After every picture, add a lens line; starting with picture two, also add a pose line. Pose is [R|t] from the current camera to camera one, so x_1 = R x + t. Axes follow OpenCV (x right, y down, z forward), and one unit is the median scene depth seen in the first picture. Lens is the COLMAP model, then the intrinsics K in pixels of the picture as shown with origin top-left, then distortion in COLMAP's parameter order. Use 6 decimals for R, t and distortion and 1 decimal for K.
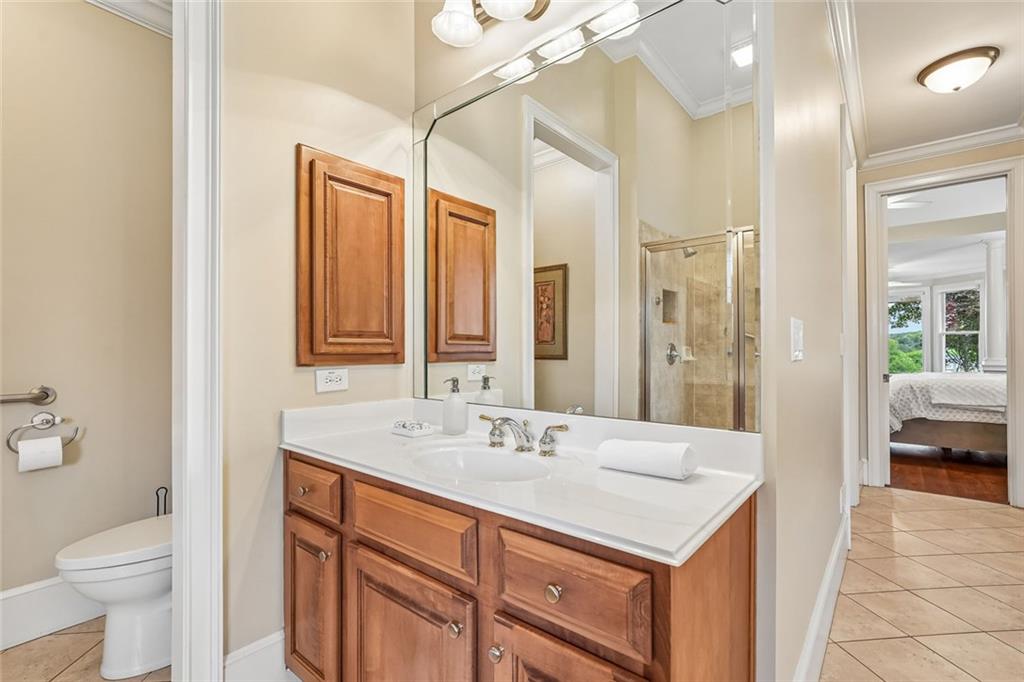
lens RADIAL K [[455.6, 0, 502.4], [0, 455.6, 347.6], [0, 0, 1]] dist [-0.008448, 0.006253]
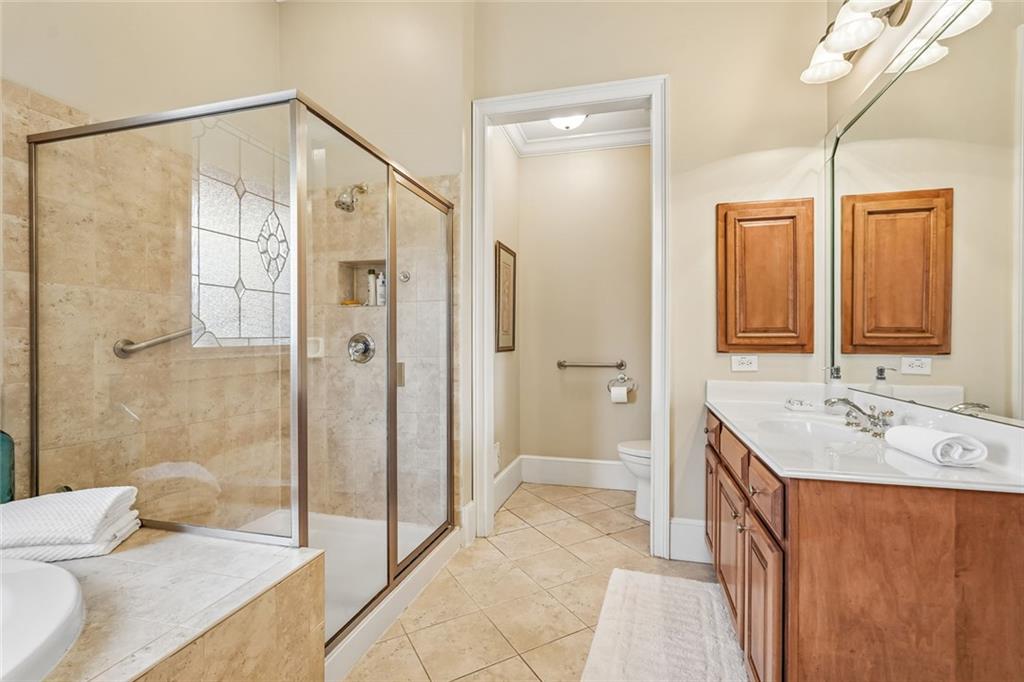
lens RADIAL K [[455.6, 0, 506.9], [0, 455.6, 342.6], [0, 0, 1]] dist [-0.008448, 0.006253]
pose [[0.403373, 0.007840, -0.915002, 0.569775], [0.001131, 0.999958, 0.009067, -0.005251], [0.915035, -0.004692, 0.403347, -0.215850]]
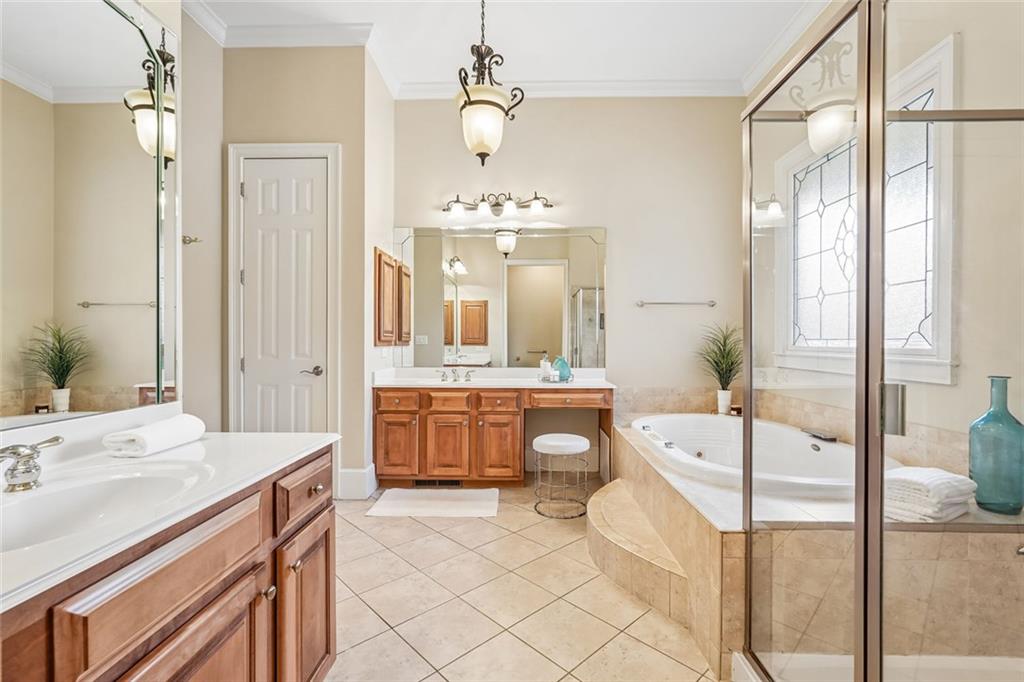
lens RADIAL K [[455.6, 0, 508.6], [0, 455.6, 349.6], [0, 0, 1]] dist [-0.008448, 0.006253]
pose [[-0.619170, -0.012204, 0.785162, -0.690711], [-0.002524, 0.999905, 0.013551, 0.008063], [-0.785253, 0.006408, -0.619142, 0.639119]]
